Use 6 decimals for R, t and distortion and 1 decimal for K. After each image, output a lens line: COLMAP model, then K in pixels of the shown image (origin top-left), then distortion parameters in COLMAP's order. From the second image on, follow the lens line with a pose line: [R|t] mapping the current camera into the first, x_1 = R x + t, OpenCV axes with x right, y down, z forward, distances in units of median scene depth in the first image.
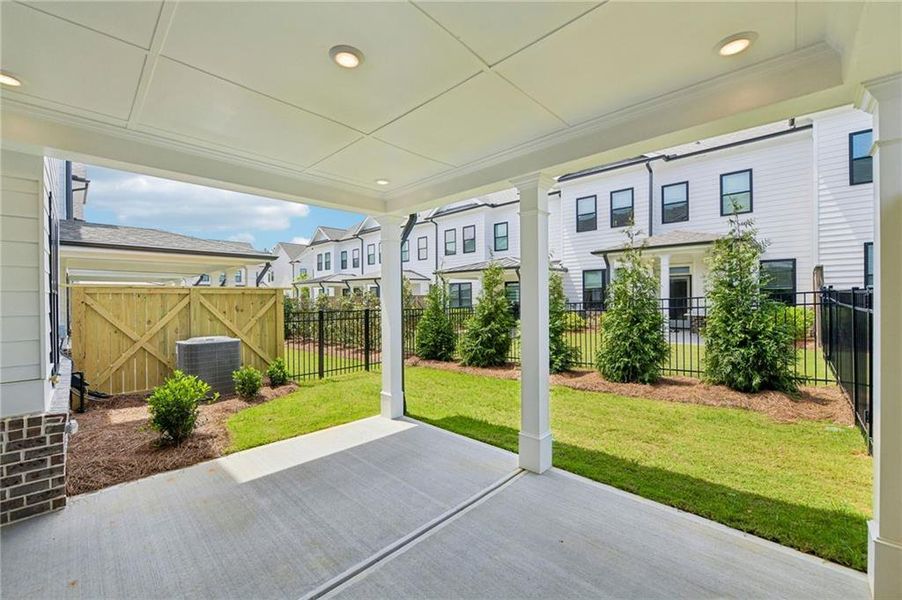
lens RADIAL K [[363.8, 0, 447.7], [0, 363.8, 298.0], [0, 0, 1]] dist [-0.008849, 0.000036]
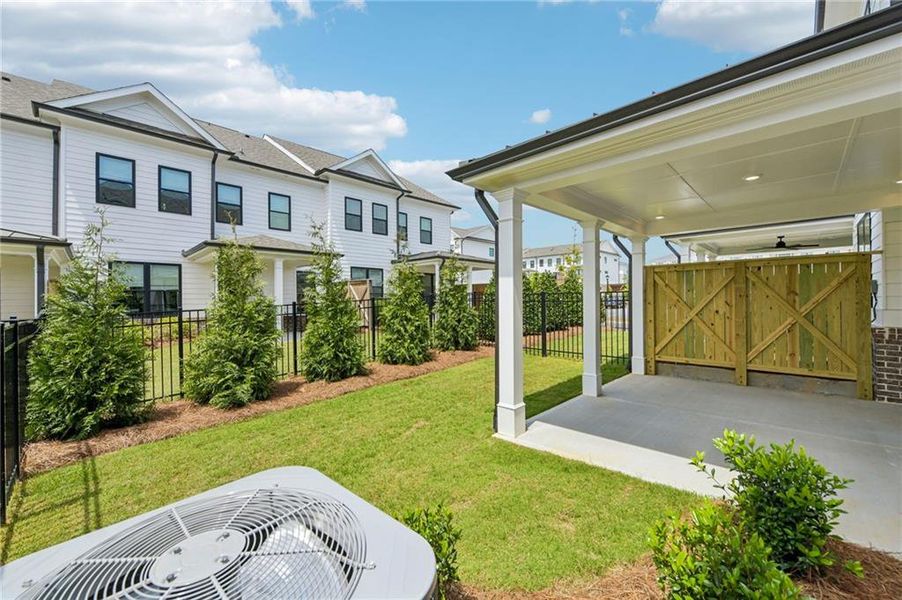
lens RADIAL K [[363.8, 0, 447.7], [0, 363.8, 298.0], [0, 0, 1]] dist [-0.008849, 0.000036]
pose [[0.001051, 0.012497, 0.999921, -0.440829], [0.008615, 0.999885, -0.012505, 0.012419], [-0.999962, 0.008627, 0.000943, 0.509748]]
